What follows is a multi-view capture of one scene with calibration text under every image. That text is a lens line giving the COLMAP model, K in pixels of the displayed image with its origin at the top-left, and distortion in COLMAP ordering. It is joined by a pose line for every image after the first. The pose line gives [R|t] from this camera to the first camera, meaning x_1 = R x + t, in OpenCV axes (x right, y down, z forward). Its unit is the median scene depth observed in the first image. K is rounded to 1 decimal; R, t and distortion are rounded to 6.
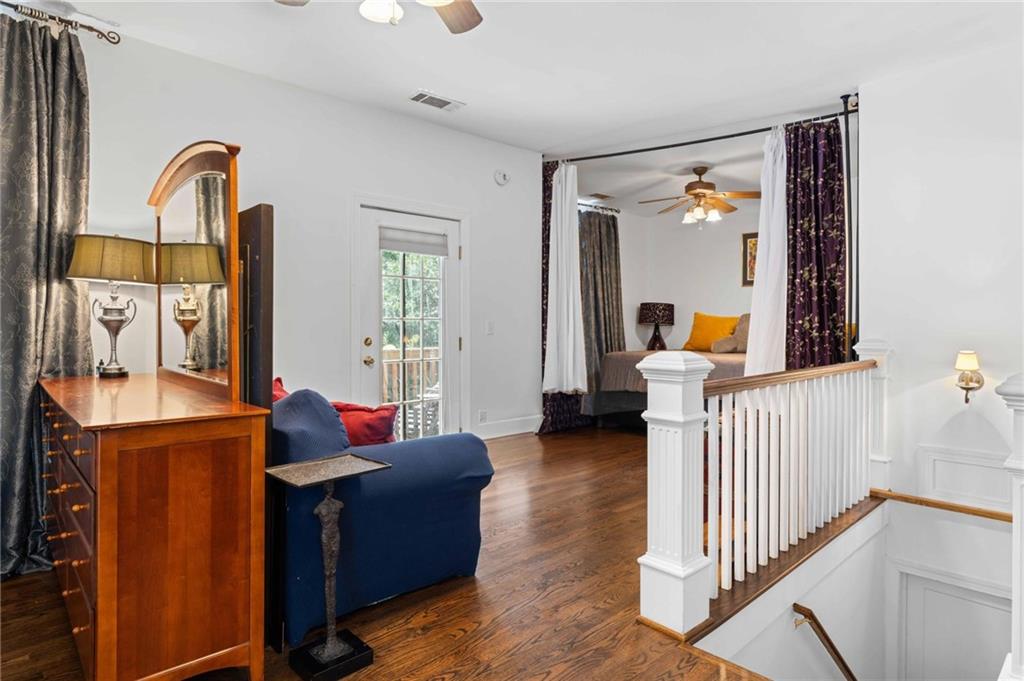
lens RADIAL K [[578.4, 0, 512.0], [0, 578.4, 340.5], [0, 0, 1]] dist [-0.002525, -0.000213]
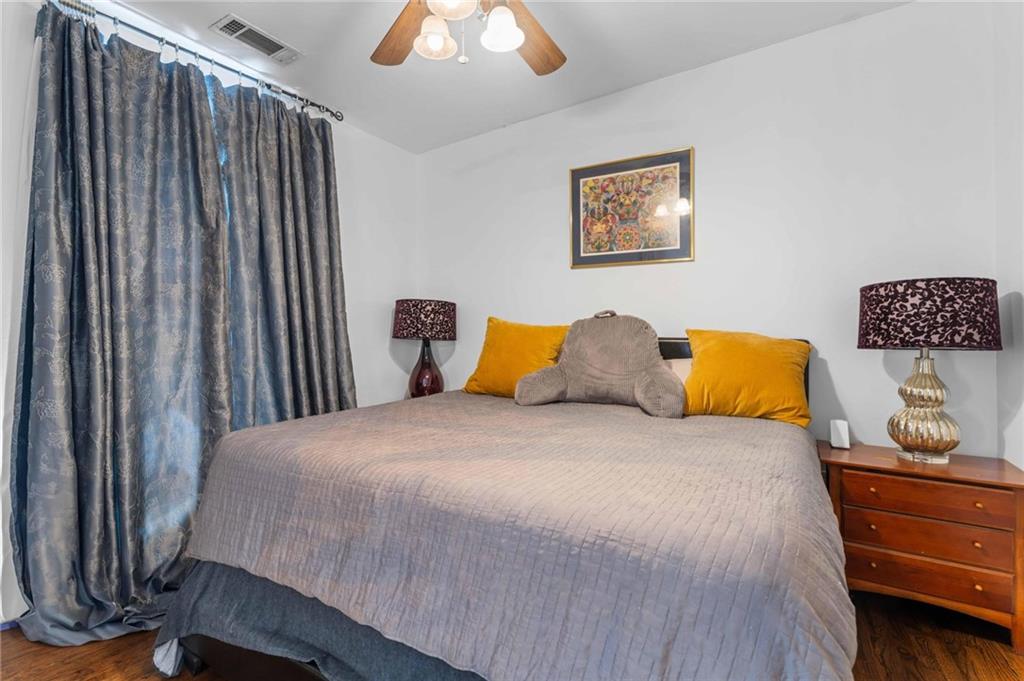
lens RADIAL K [[469.1, 0, 512.0], [0, 469.1, 340.5], [0, 0, 1]] dist [-0.000723, -0.000195]
pose [[0.963495, -0.019019, 0.267049, 0.222253], [0.018330, 0.999819, 0.005072, -0.029086], [-0.267097, 0.000008, 0.963670, 0.582352]]
